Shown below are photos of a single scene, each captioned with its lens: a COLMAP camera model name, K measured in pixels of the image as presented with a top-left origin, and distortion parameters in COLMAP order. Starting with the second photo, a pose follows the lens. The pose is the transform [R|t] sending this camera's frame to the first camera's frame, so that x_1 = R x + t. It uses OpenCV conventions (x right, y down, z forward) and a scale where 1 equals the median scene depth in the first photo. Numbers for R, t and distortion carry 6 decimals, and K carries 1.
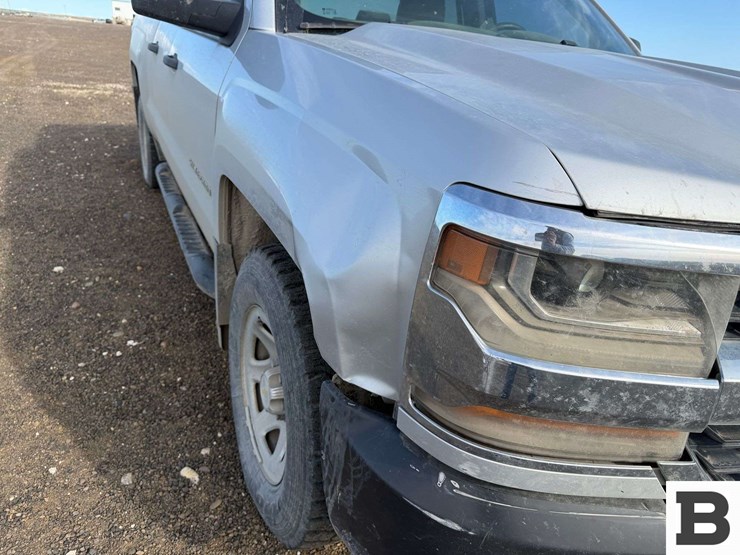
lens RADIAL K [[543.0, 0, 370.0], [0, 543.0, 277.5], [0, 0, 1]] dist [-0.010702, -0.008903]
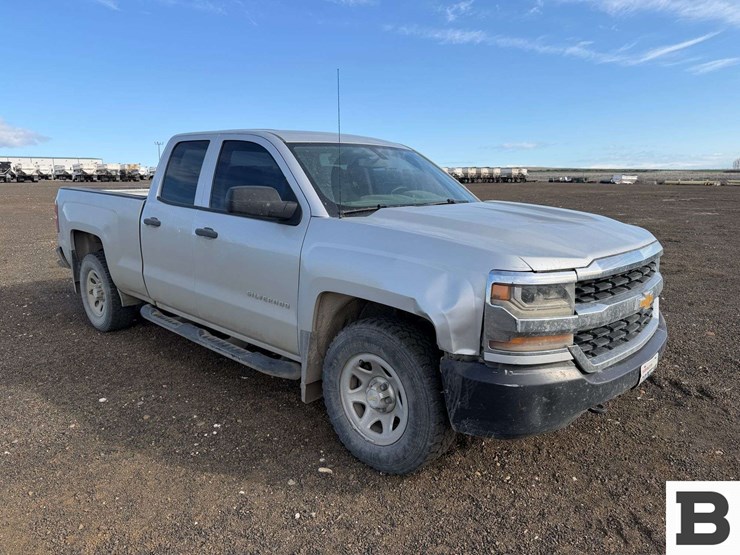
lens RADIAL K [[530.6, 0, 375.3], [0, 530.6, 281.5], [0, 0, 1]] dist [0.053553, -0.076384]
pose [[0.924019, -0.162669, 0.346017, -1.146197], [0.225772, 0.962496, -0.150426, 0.148024], [-0.308570, 0.217117, 0.926091, -1.215935]]
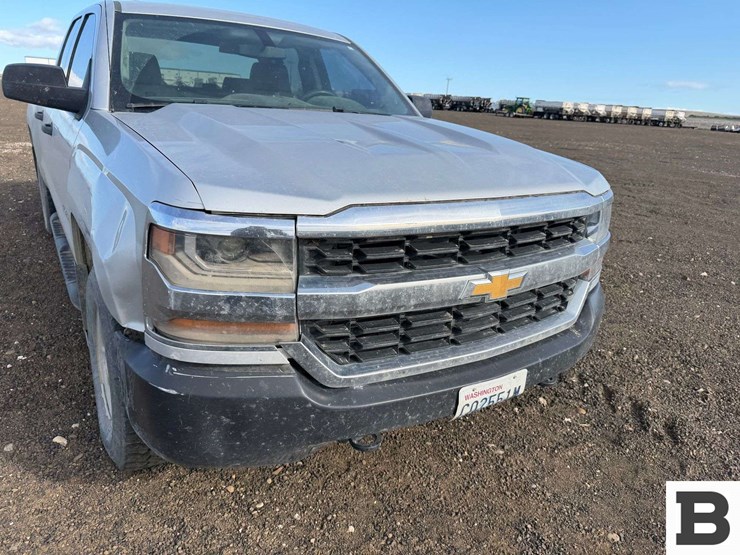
lens RADIAL K [[530.6, 0, 375.3], [0, 530.6, 281.5], [0, 0, 1]] dist [0.053553, -0.076384]
pose [[0.990435, -0.068595, 0.119725, 0.506345], [0.076468, 0.995114, -0.062452, 0.206816], [-0.114856, 0.071010, 0.990841, -0.687060]]
